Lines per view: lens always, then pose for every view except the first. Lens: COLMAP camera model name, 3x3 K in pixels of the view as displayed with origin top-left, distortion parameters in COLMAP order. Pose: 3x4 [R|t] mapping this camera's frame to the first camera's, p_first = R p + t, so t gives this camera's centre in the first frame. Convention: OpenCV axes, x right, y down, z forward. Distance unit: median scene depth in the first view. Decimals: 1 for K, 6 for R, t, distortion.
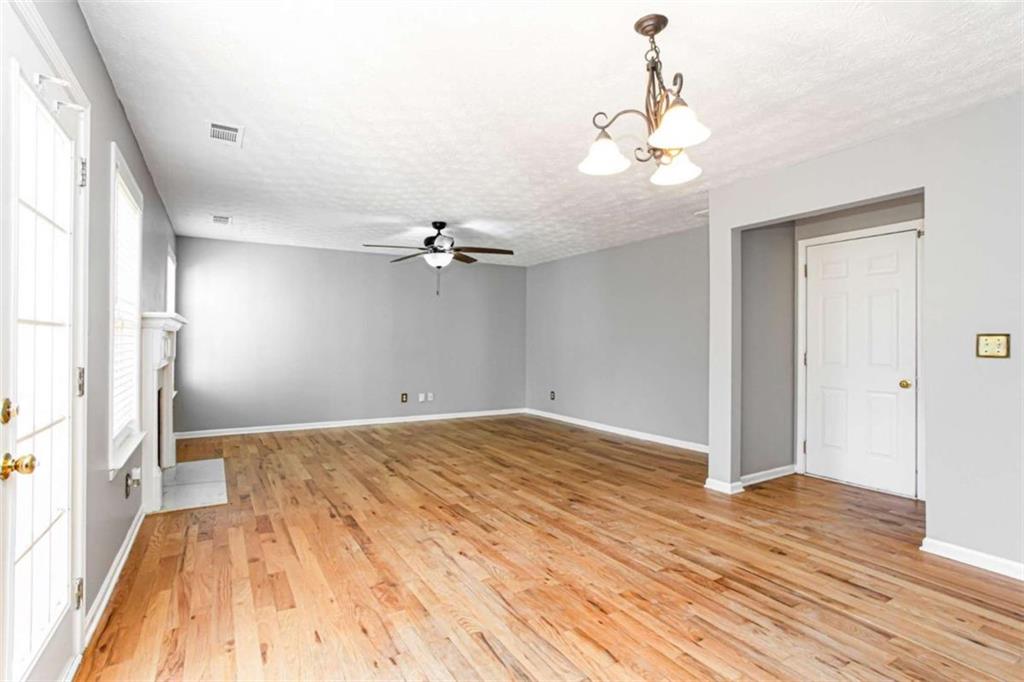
lens RADIAL K [[487.5, 0, 497.3], [0, 487.5, 345.2], [0, 0, 1]] dist [-0.002129, 0.004502]
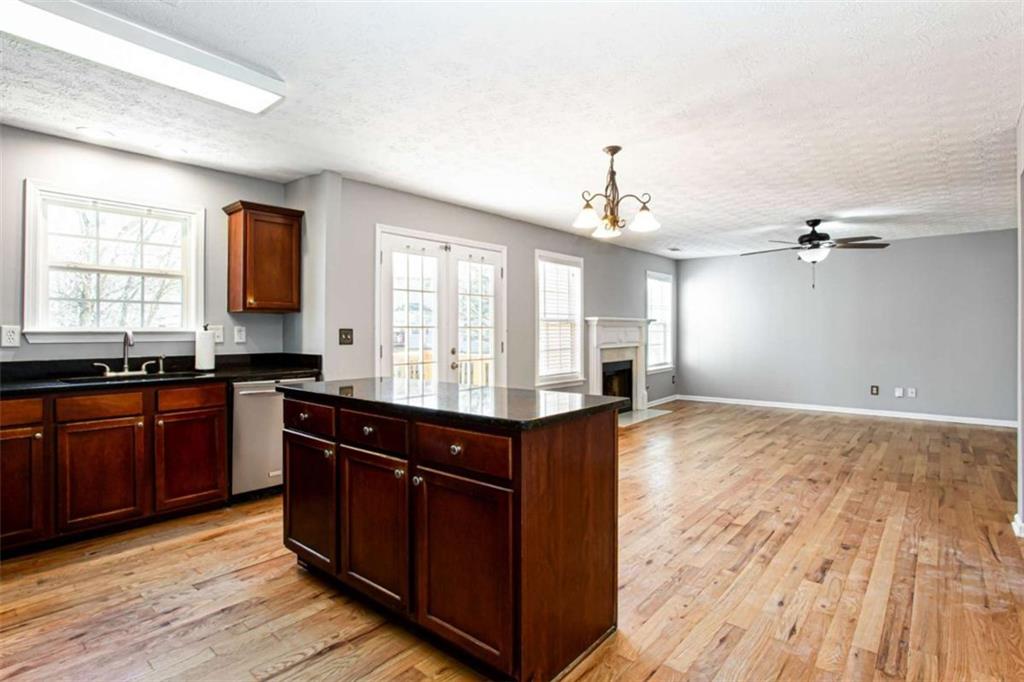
lens RADIAL K [[498.1, 0, 525.6], [0, 498.1, 328.5], [0, 0, 1]] dist [-0.019030, 0.005449]
pose [[0.346364, -0.010553, -0.938041, 1.062074], [-0.002537, 0.999923, -0.012185, 0.002073], [0.938097, 0.006600, 0.346311, 0.046790]]
